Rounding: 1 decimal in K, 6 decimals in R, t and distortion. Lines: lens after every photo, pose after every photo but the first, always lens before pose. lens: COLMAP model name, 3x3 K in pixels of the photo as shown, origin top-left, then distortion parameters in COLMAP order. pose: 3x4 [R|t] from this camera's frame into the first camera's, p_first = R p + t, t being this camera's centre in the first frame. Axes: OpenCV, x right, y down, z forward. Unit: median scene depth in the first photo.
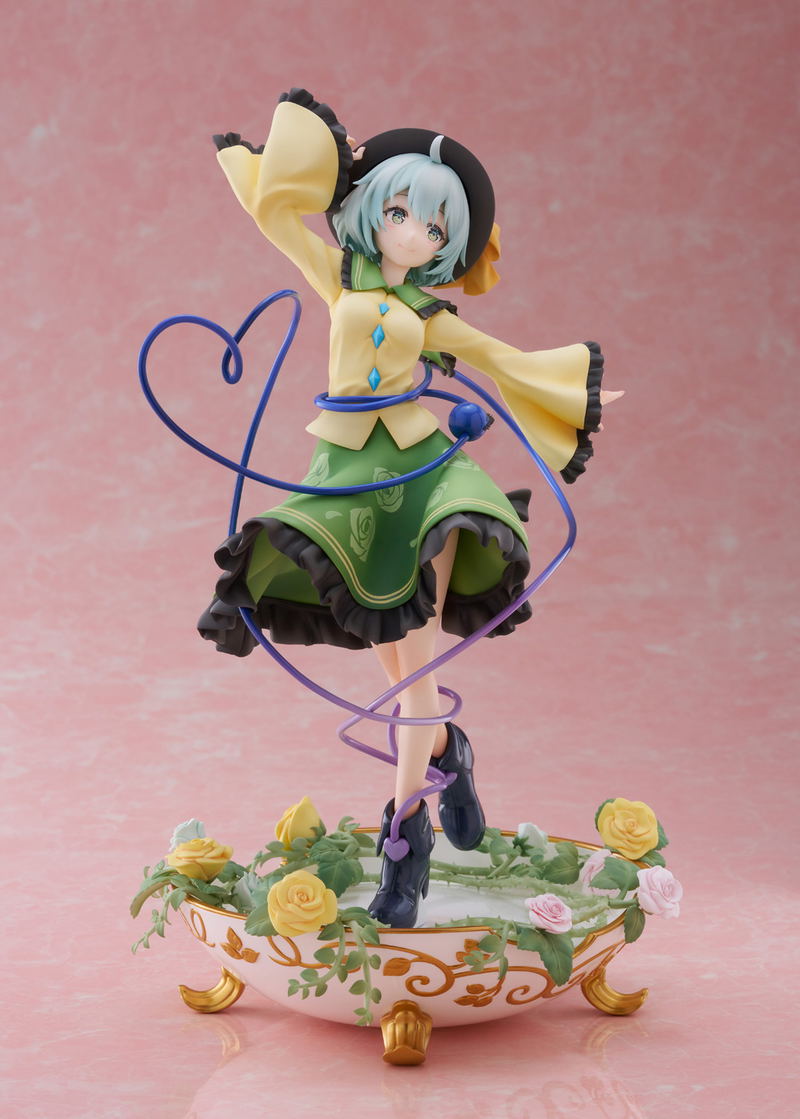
lens RADIAL K [[4513.8, 0, 400.0], [0, 4513.8, 559.5], [0, 0, 1]] dist [-0.232855, -3.729424]
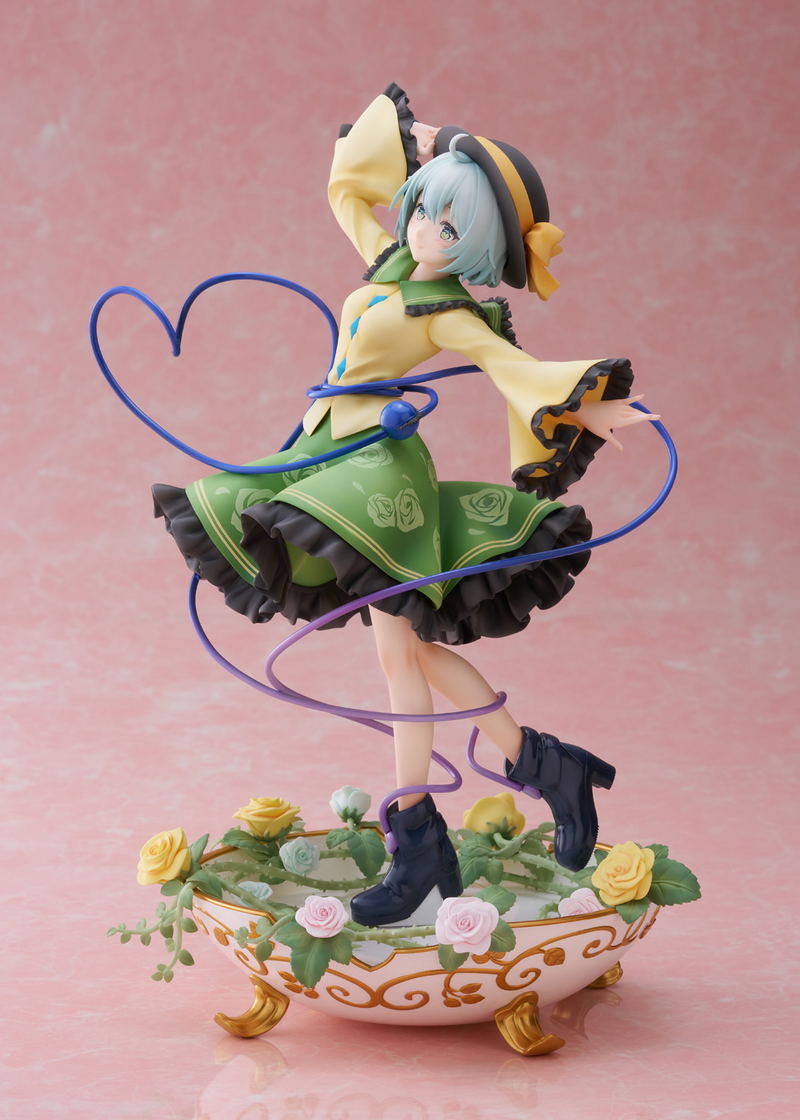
lens RADIAL K [[4517.8, 0, 400.0], [0, 4517.8, 560.0], [0, 0, 1]] dist [-0.232855, -3.729424]
pose [[0.559883, 0.119367, -0.819928, 0.839754], [-0.123862, 0.990507, 0.059622, -0.059674], [0.819261, 0.068177, 0.569353, 0.437377]]
